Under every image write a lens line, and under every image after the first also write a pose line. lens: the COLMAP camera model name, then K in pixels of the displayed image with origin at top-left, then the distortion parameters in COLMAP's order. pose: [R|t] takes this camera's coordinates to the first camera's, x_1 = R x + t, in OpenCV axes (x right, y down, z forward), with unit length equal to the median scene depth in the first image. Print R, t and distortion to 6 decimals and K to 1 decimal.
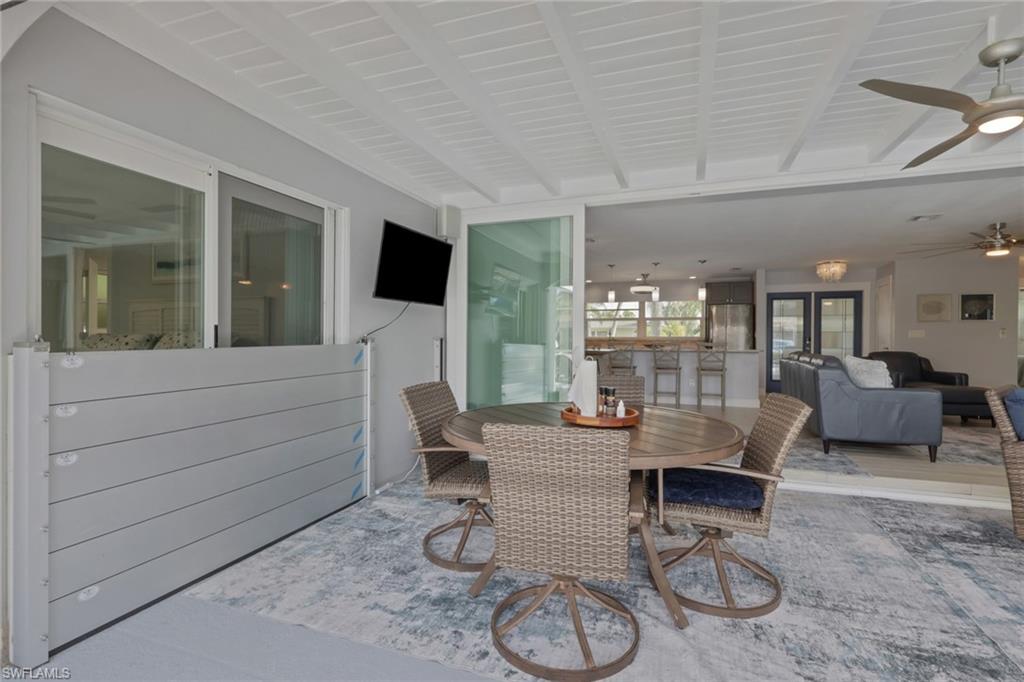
lens RADIAL K [[487.1, 0, 502.9], [0, 487.1, 344.9], [0, 0, 1]] dist [-0.006393, -0.000912]
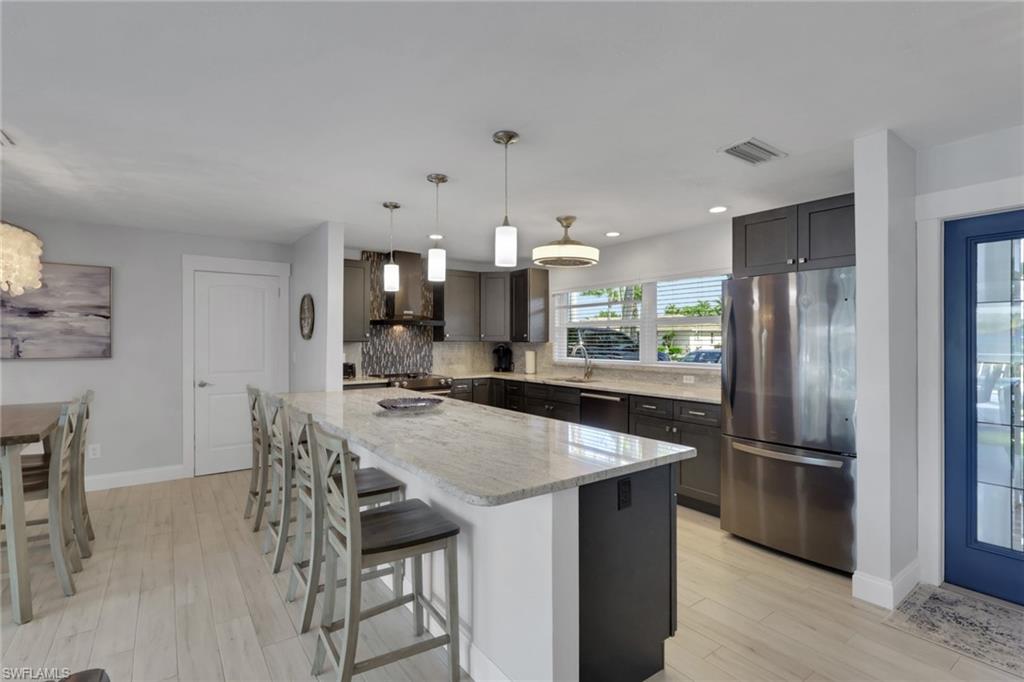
lens RADIAL K [[482.2, 0, 510.8], [0, 482.2, 341.1], [0, 0, 1]] dist [-0.006852, 0.001960]
pose [[0.837527, -0.004776, -0.546376, 0.556839], [-0.000992, 0.999947, -0.010261, -0.041024], [0.546396, 0.009135, 0.837477, 0.733710]]
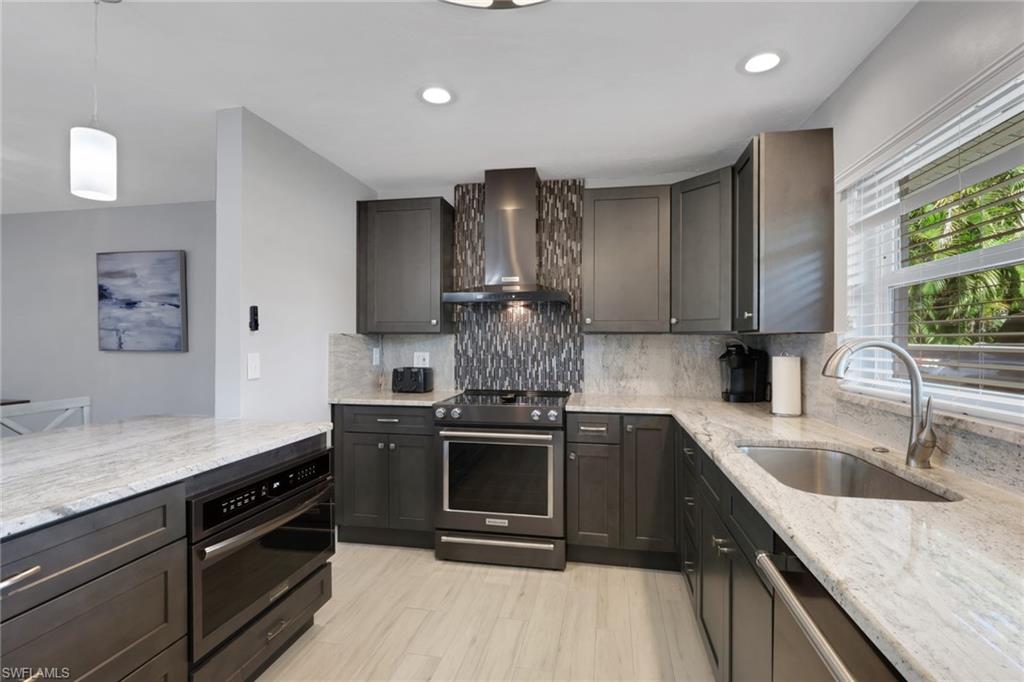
lens RADIAL K [[482.2, 0, 512.9], [0, 482.2, 343.6], [0, 0, 1]] dist [-0.006852, 0.001960]
pose [[0.183722, -0.000987, -0.982978, 0.428133], [-0.012411, 0.999917, -0.003324, -0.037885], [0.982900, 0.012810, 0.183695, 1.157396]]
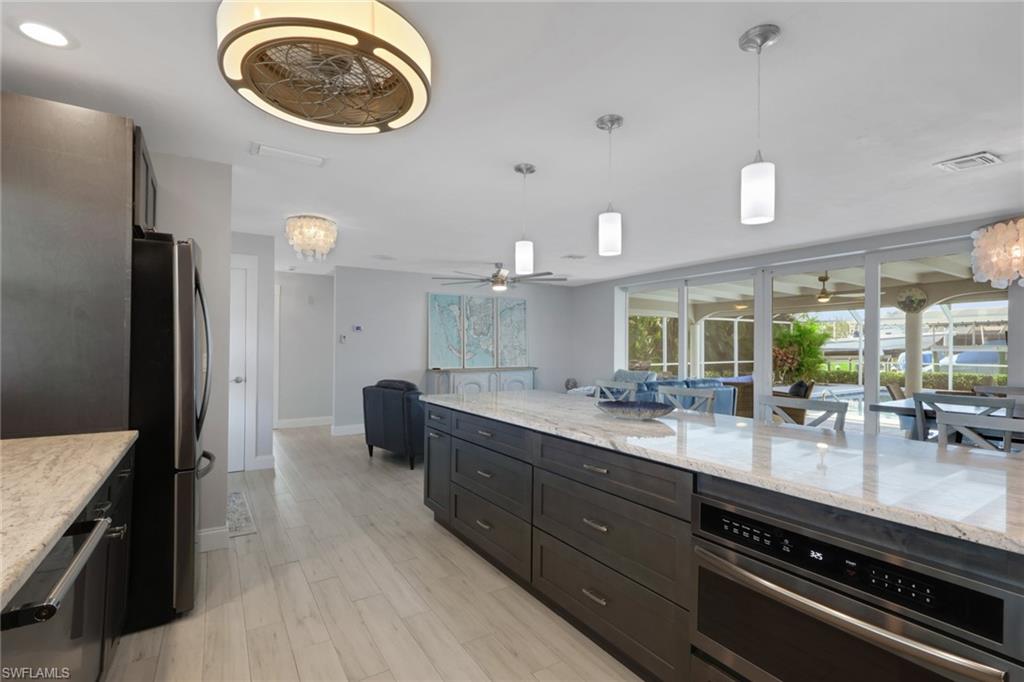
lens RADIAL K [[482.2, 0, 522.4], [0, 482.2, 345.1], [0, 0, 1]] dist [-0.006852, 0.001960]
pose [[-0.814053, -0.007006, 0.580748, 0.191656], [-0.003058, 0.999965, 0.007776, -0.039410], [-0.580782, 0.004554, -0.814046, 1.263033]]
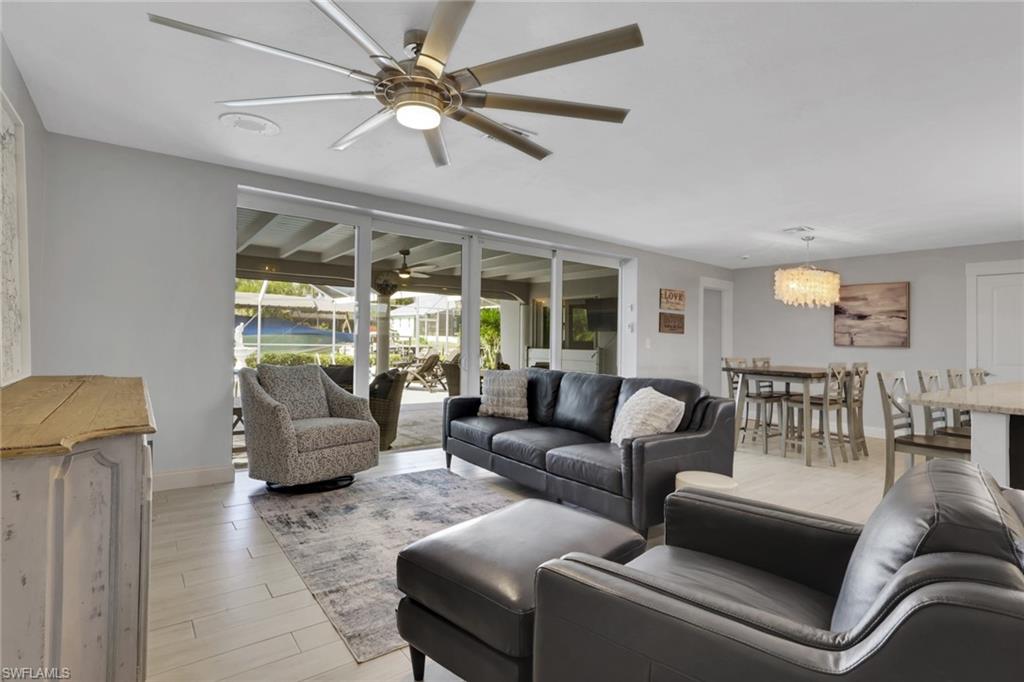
lens RADIAL K [[482.2, 0, 502.2], [0, 482.2, 328.8], [0, 0, 1]] dist [-0.006852, 0.001960]
pose [[-0.543508, -0.038719, -0.838510, 0.839651], [-0.038944, 0.999023, -0.020888, -0.017277], [0.838500, 0.021303, -0.544485, 0.814002]]
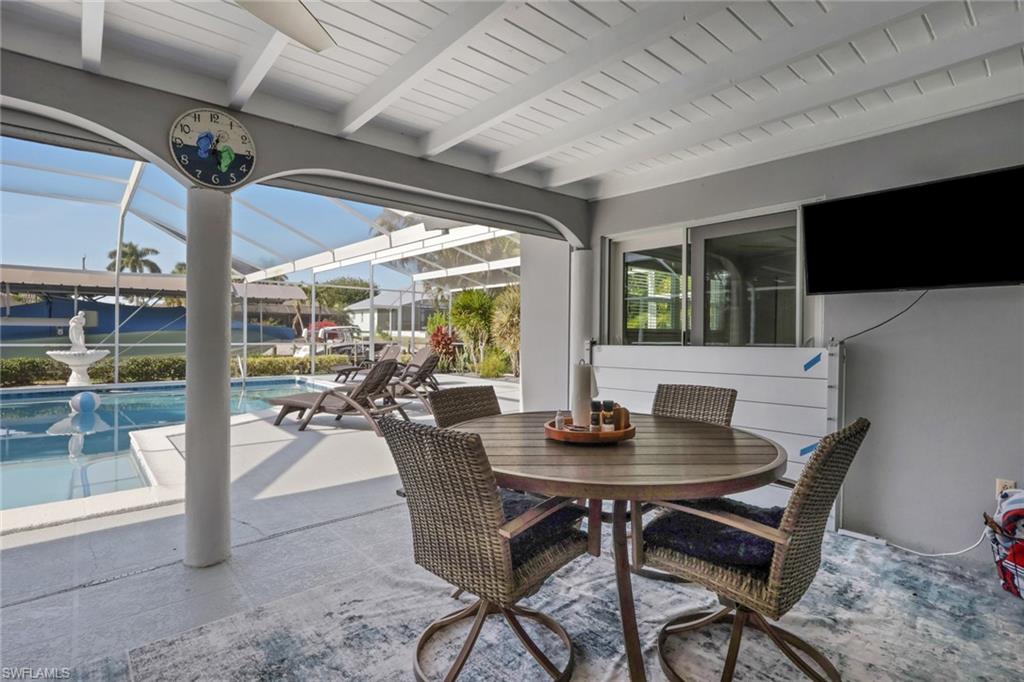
lens RADIAL K [[502.0, 0, 519.5], [0, 502.0, 336.8], [0, 0, 1]] dist [-0.001527, 0.000063]
pose [[-0.463294, -0.004826, -0.886192, 0.314083], [-0.021535, 0.999751, 0.005814, -0.007005], [0.885943, 0.021778, -0.463282, 0.391200]]
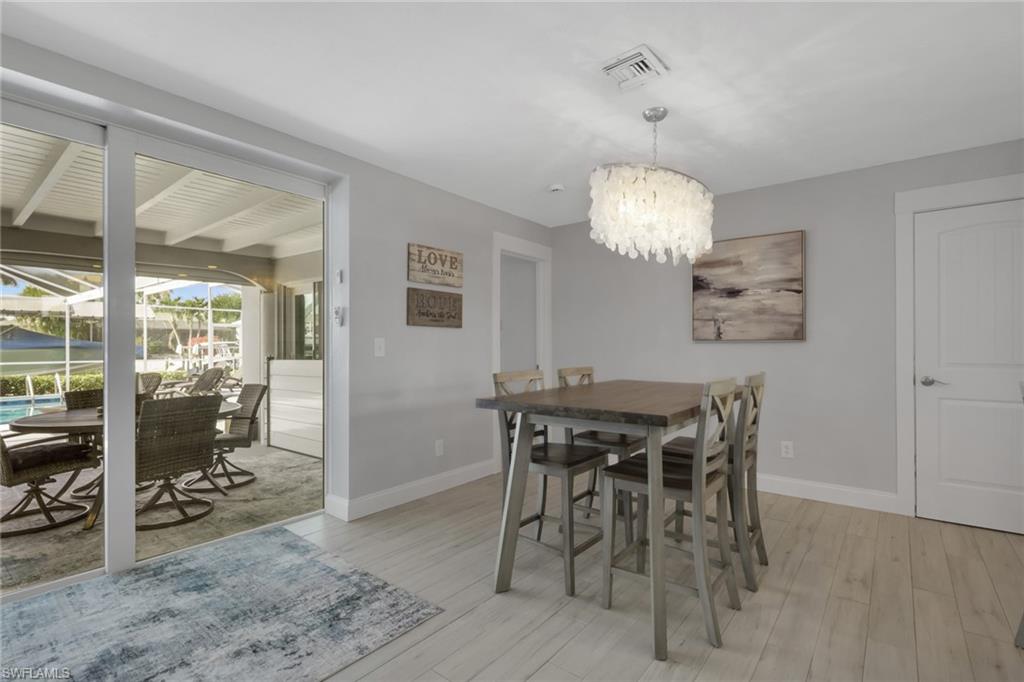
lens RADIAL K [[482.2, 0, 509.6], [0, 482.2, 345.3], [0, 0, 1]] dist [-0.006852, 0.001960]
pose [[-0.302275, -0.007038, -0.953195, 0.399005], [-0.008883, 0.999950, -0.004566, -0.019444], [0.953179, 0.007087, -0.302323, 0.811884]]
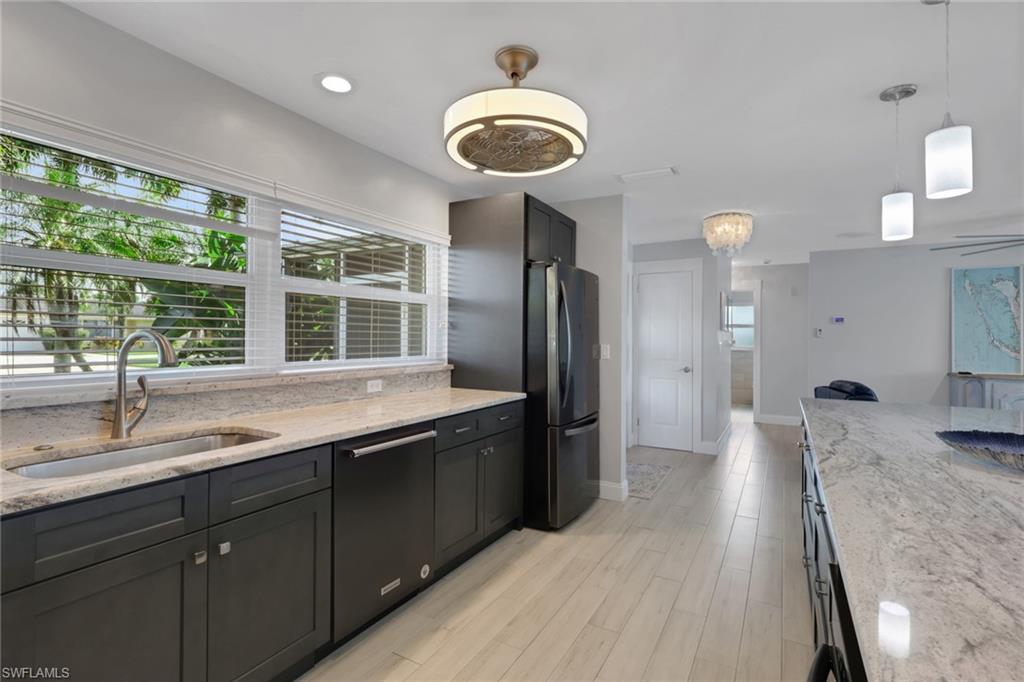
lens RADIAL K [[482.2, 0, 500.9], [0, 482.2, 333.9], [0, 0, 1]] dist [-0.006852, 0.001960]
pose [[0.155851, 0.003691, 0.987774, 0.117950], [0.002924, 0.999987, -0.004197, -0.039191], [-0.987776, 0.003542, 0.155839, 1.139496]]
